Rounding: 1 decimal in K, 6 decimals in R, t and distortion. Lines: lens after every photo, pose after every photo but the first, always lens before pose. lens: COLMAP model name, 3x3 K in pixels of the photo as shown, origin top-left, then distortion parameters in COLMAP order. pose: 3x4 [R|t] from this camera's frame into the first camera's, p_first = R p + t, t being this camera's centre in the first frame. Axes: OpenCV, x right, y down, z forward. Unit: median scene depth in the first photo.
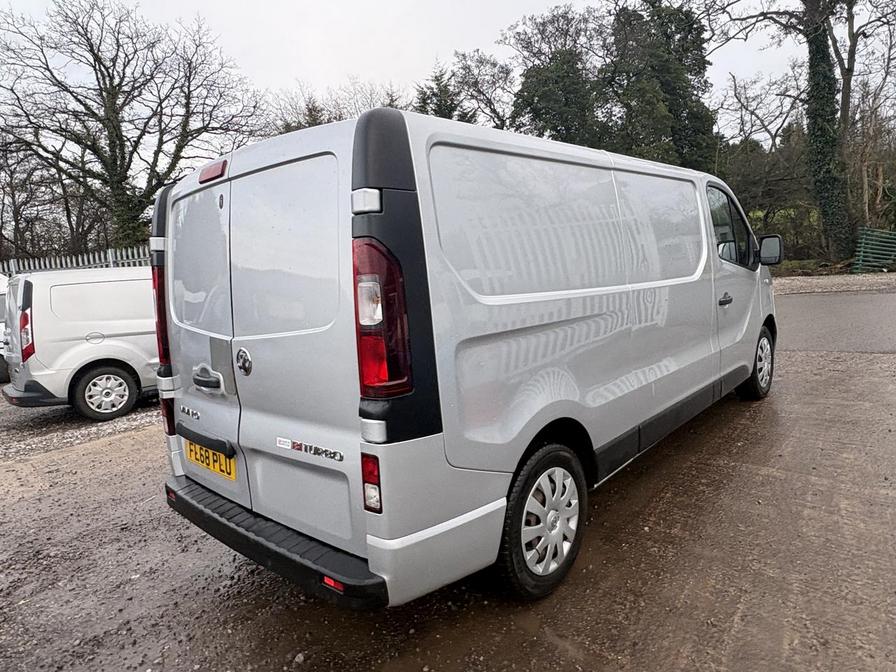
lens RADIAL K [[559.6, 0, 450.0], [0, 559.6, 329.8], [0, 0, 1]] dist [-0.001159, 0.004736]
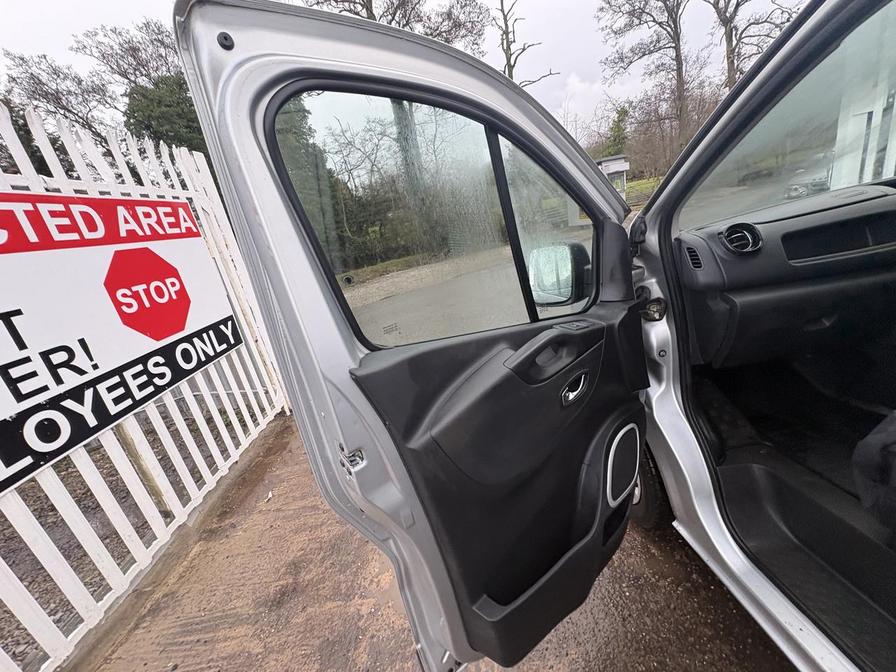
lens RADIAL K [[356.4, 0, 450.5], [0, 356.4, 337.0], [0, 0, 1]] dist [0.001122, -0.000420]
pose [[0.685984, -0.279035, 0.671986, -0.010113], [0.238168, 0.958777, 0.154993, -0.031749], [-0.687534, 0.053723, 0.724163, 0.222082]]
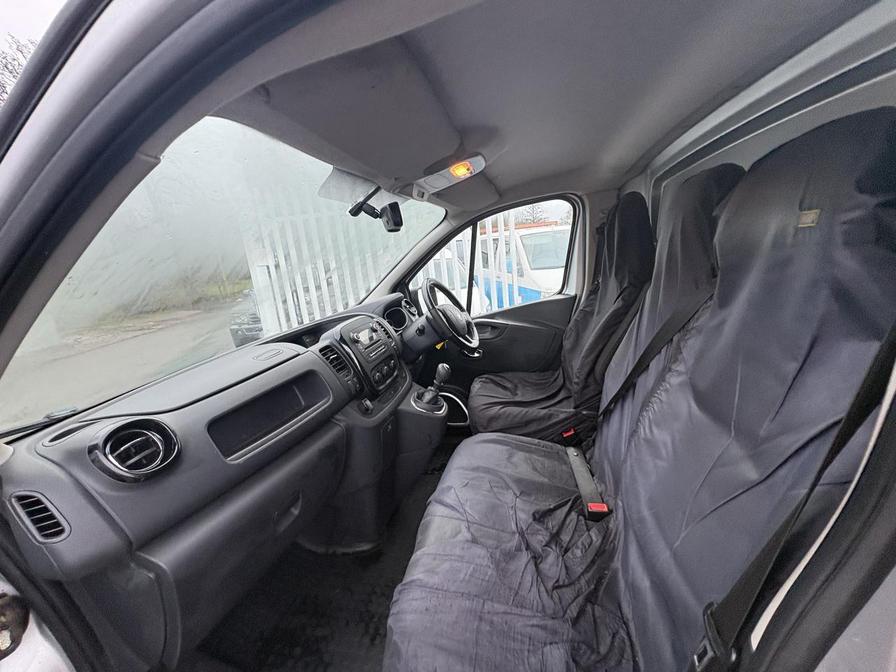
lens RADIAL K [[356.4, 0, 446.0], [0, 356.4, 336.7], [0, 0, 1]] dist [0.001122, -0.000420]
pose [[-0.473948, -0.060744, 0.878455, 0.014830], [0.260577, 0.943261, 0.205813, -0.034697], [-0.841114, 0.326450, -0.431228, 0.219147]]
